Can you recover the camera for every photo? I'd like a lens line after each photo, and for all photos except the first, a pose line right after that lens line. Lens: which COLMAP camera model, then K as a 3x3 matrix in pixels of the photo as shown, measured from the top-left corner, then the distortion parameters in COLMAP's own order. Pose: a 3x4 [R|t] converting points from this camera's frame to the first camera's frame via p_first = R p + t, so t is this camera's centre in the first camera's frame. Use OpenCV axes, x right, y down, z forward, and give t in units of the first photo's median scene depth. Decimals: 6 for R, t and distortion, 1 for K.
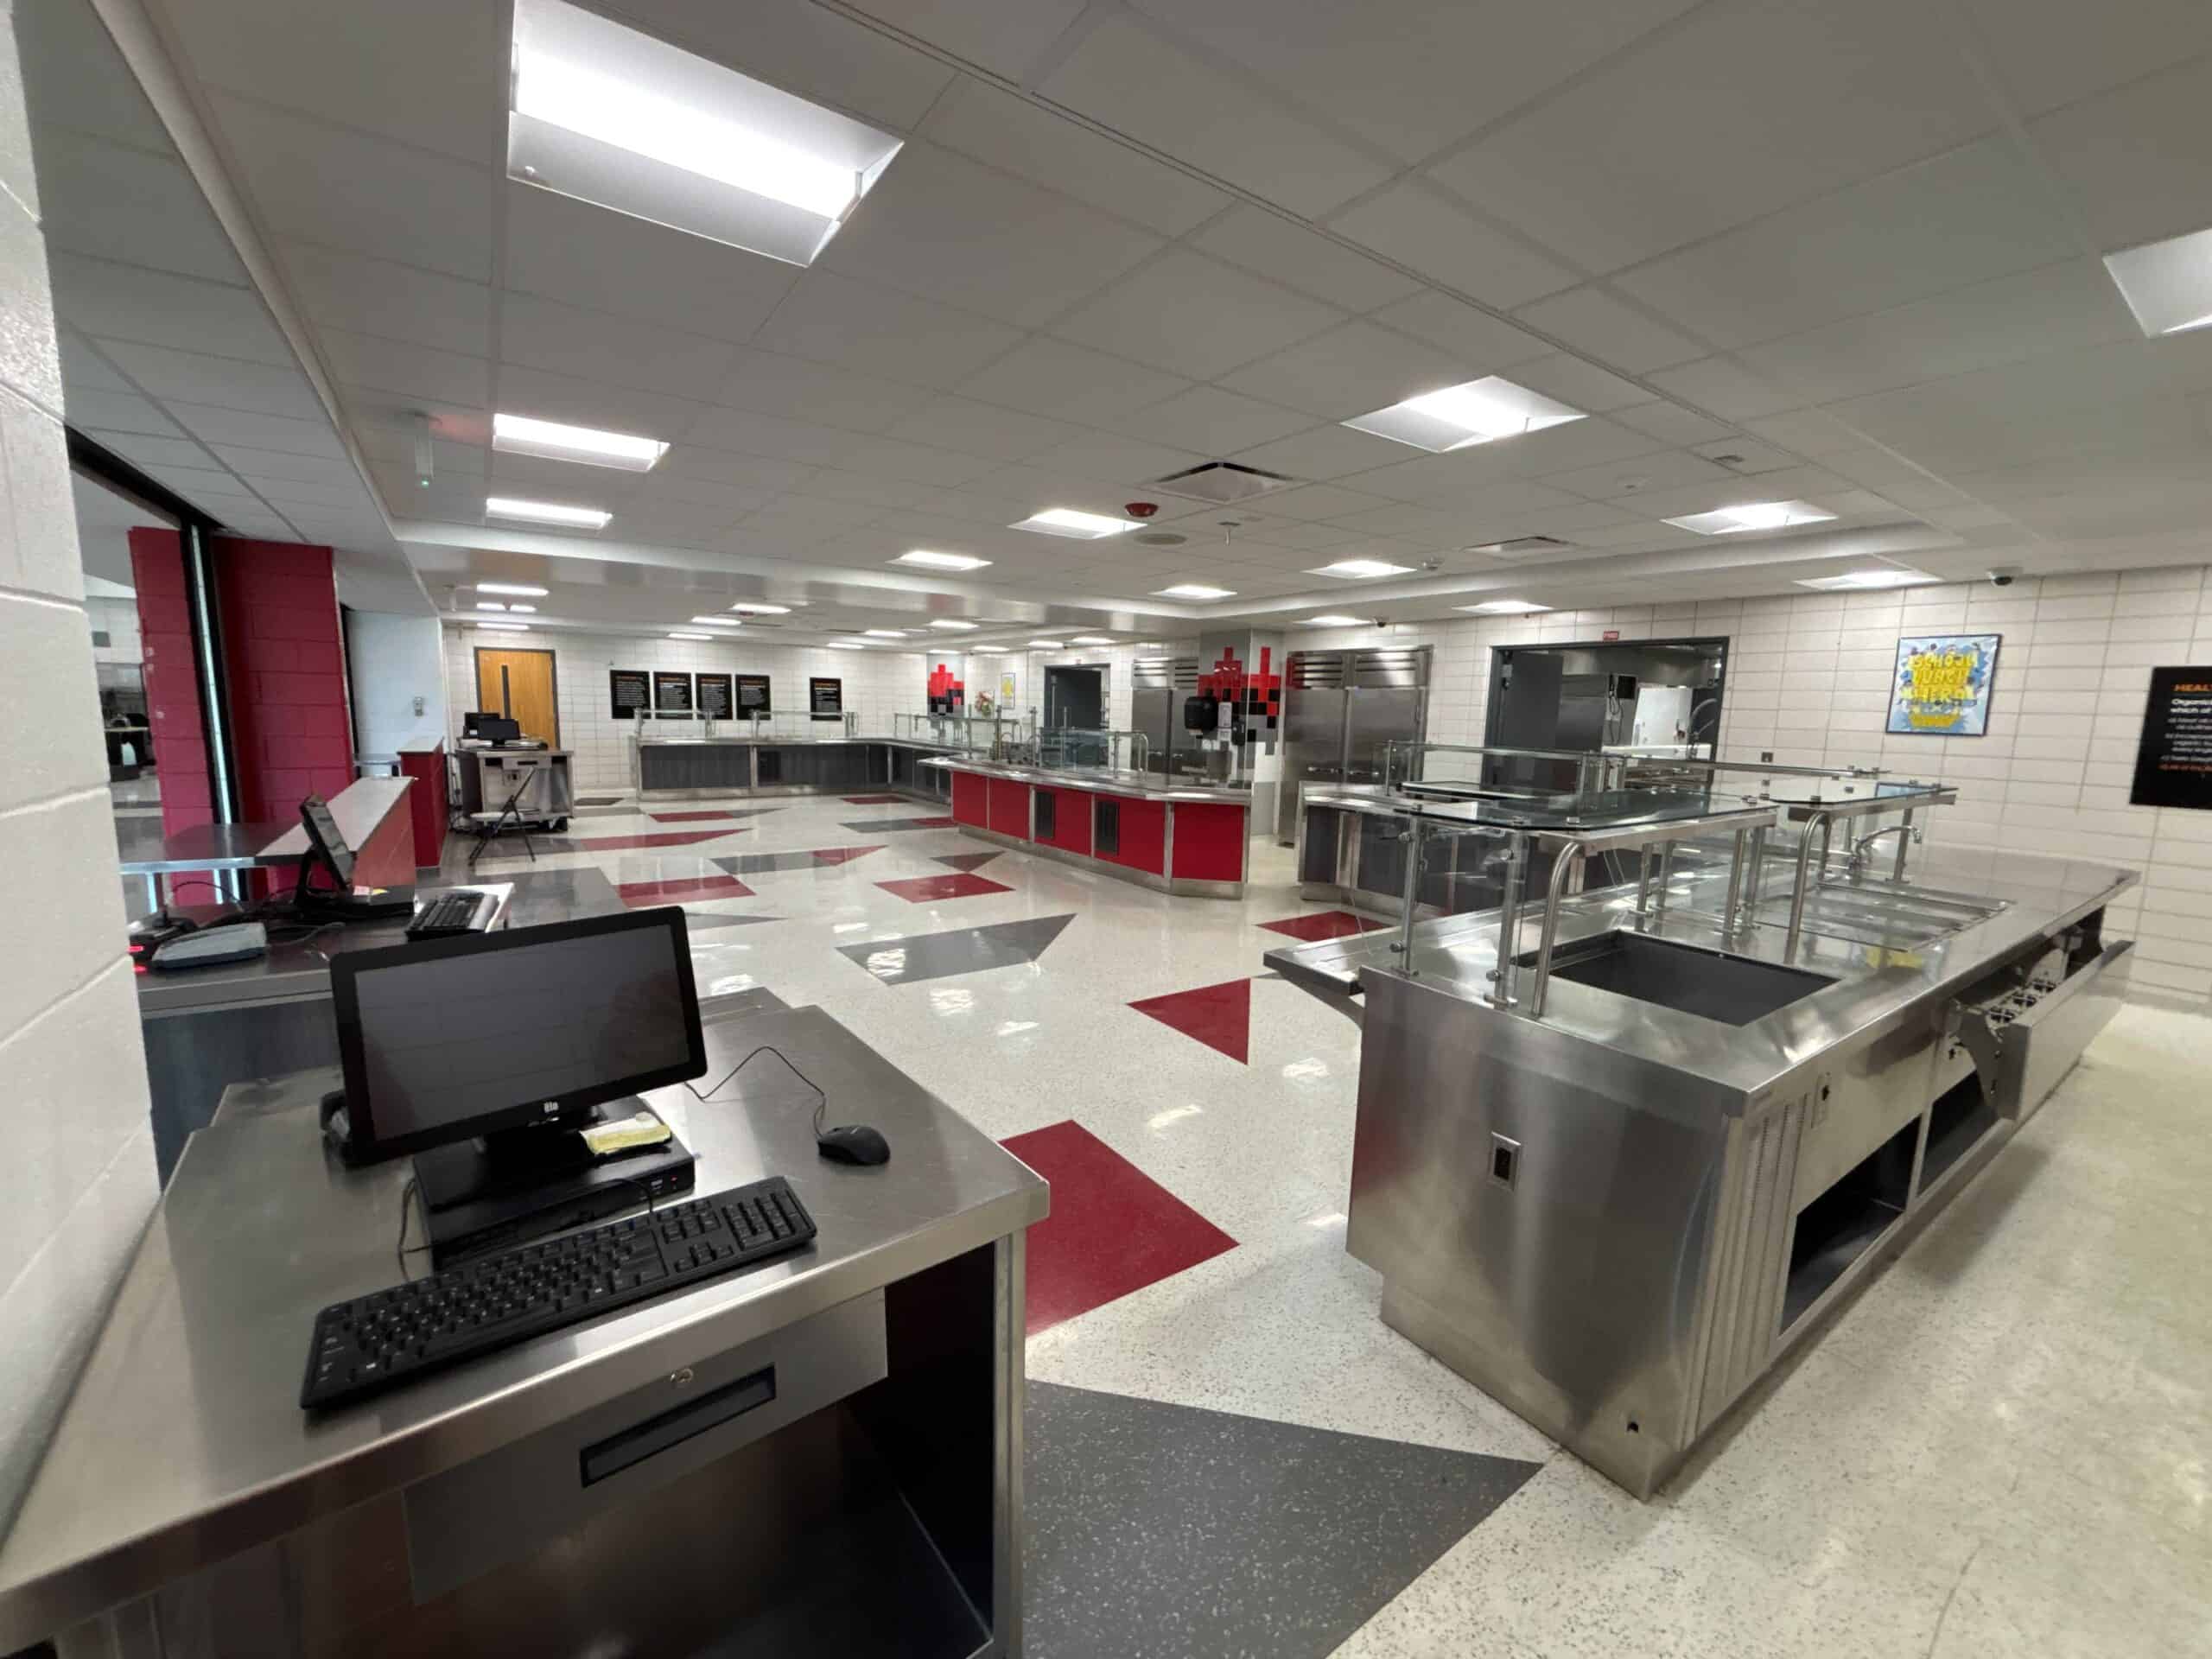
lens RADIAL K [[884.5, 0, 1094.0], [0, 884.5, 825.7], [0, 0, 1]] dist [-0.000159, 0.000031]
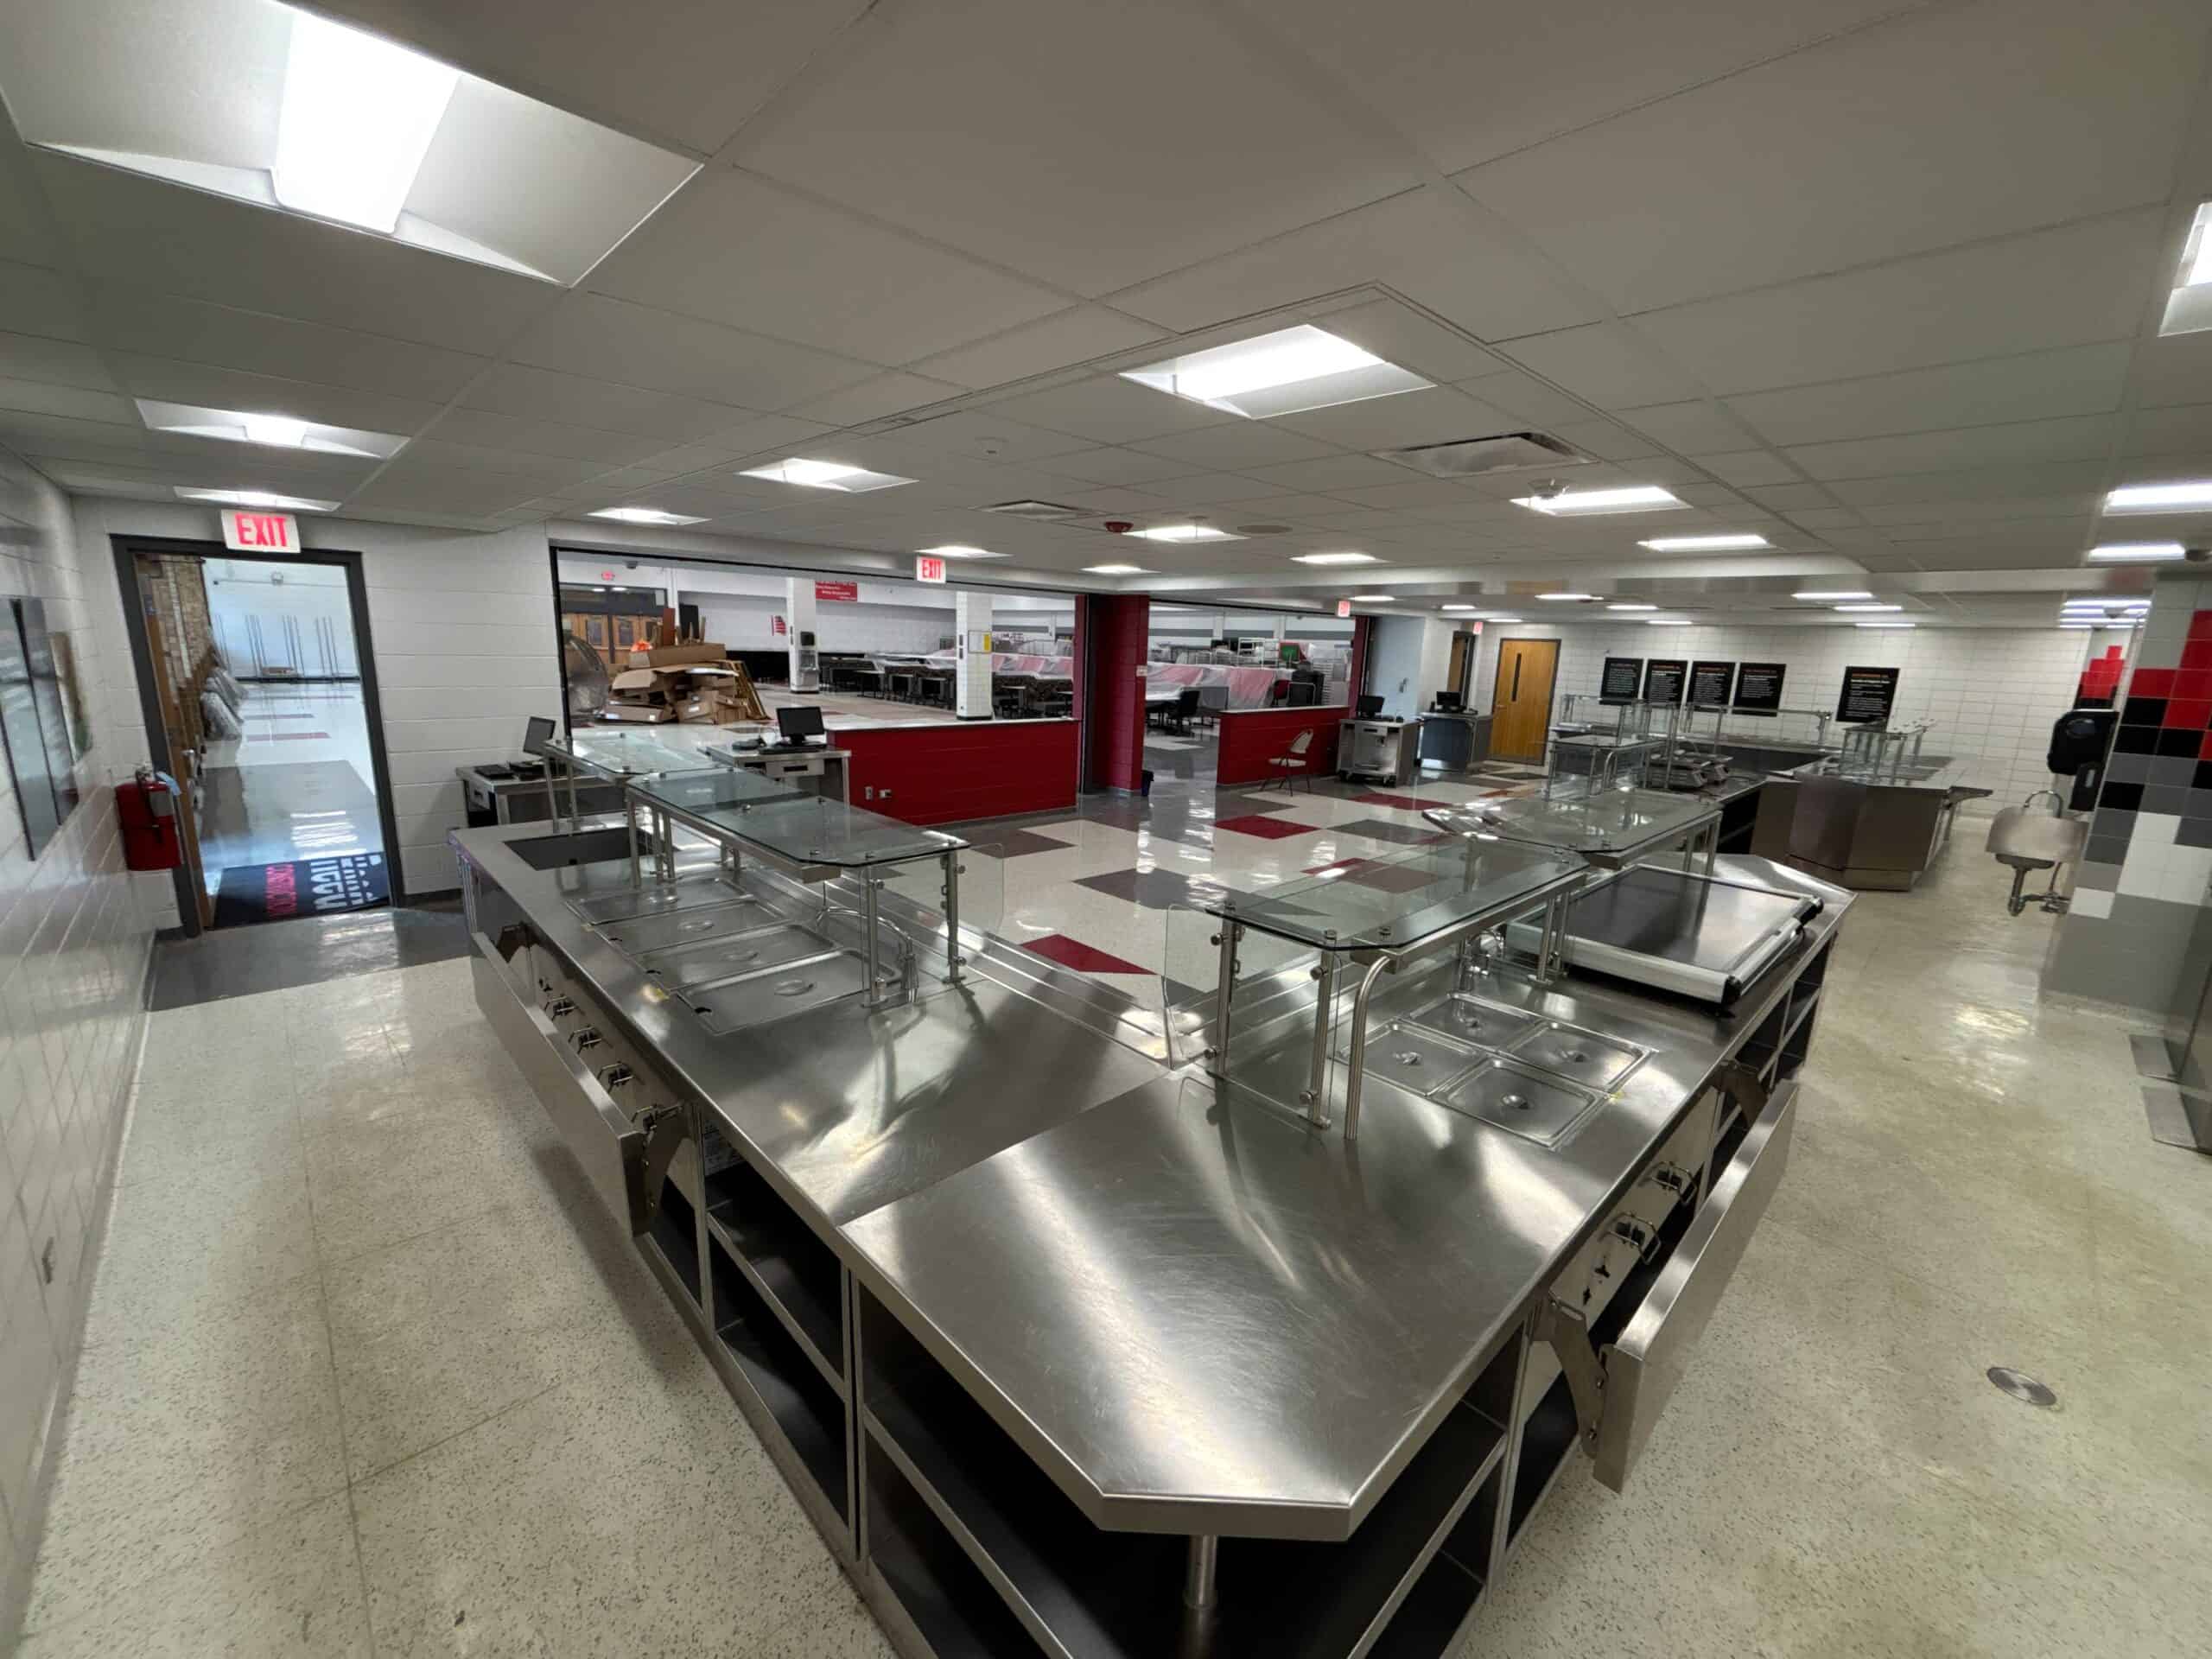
lens RADIAL K [[884.5, 0, 1095.9], [0, 884.5, 825.7], [0, 0, 1]] dist [-0.000159, 0.000031]
pose [[0.159530, 0.188441, -0.969041, 0.410836], [-0.171231, 0.972015, 0.160830, -0.045169], [0.972229, 0.140272, 0.187333, 0.233015]]
